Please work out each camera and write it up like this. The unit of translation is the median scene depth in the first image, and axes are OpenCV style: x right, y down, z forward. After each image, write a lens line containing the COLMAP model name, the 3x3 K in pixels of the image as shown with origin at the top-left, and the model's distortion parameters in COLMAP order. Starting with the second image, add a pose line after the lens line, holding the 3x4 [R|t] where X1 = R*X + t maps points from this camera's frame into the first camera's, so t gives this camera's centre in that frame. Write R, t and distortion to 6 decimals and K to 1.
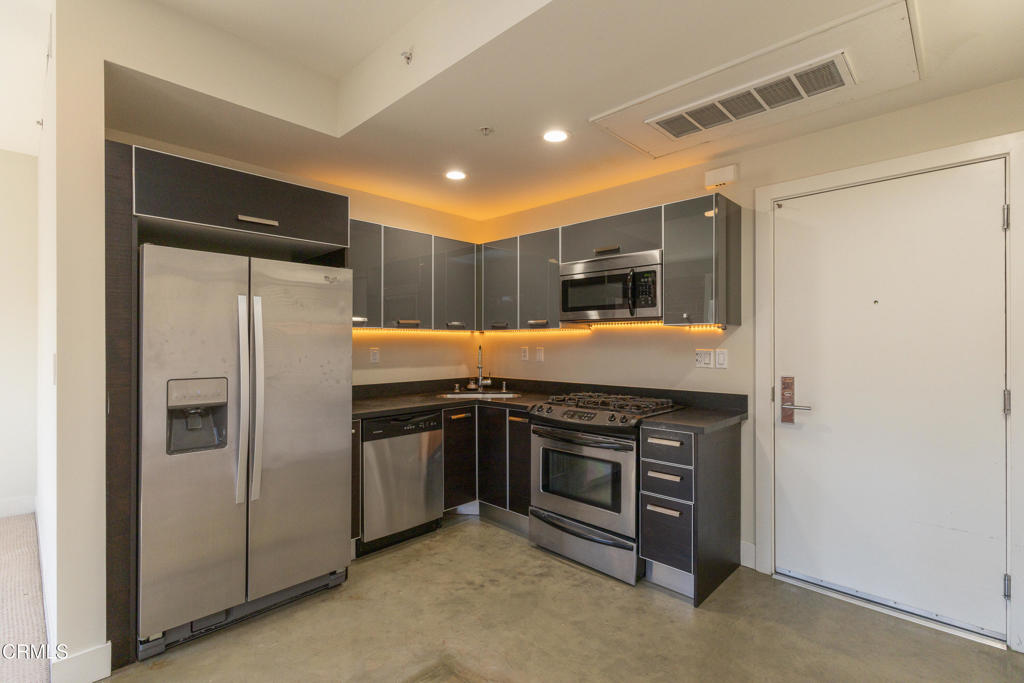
lens RADIAL K [[468.2, 0, 504.7], [0, 468.2, 343.1], [0, 0, 1]] dist [0.002356, 0.000665]
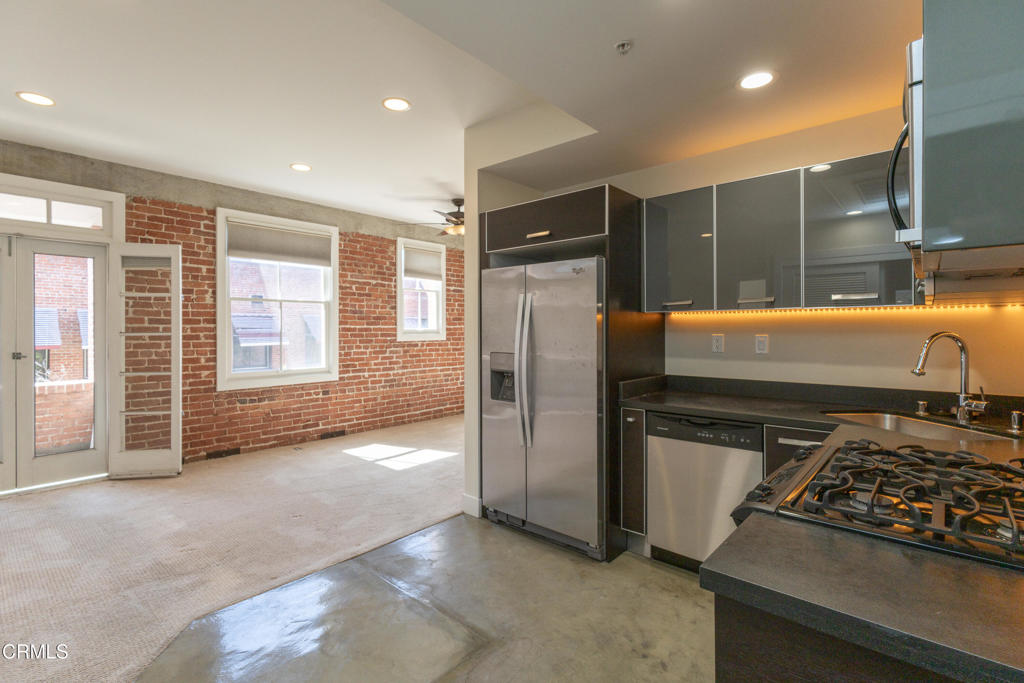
lens RADIAL K [[474.3, 0, 510.1], [0, 474.3, 329.8], [0, 0, 1]] dist [0.001882, 0.000913]
pose [[0.056125, 0.001263, -0.998423, 0.692886], [0.003564, 0.999993, 0.001465, -0.000158], [0.998417, -0.003641, 0.056120, 0.750822]]
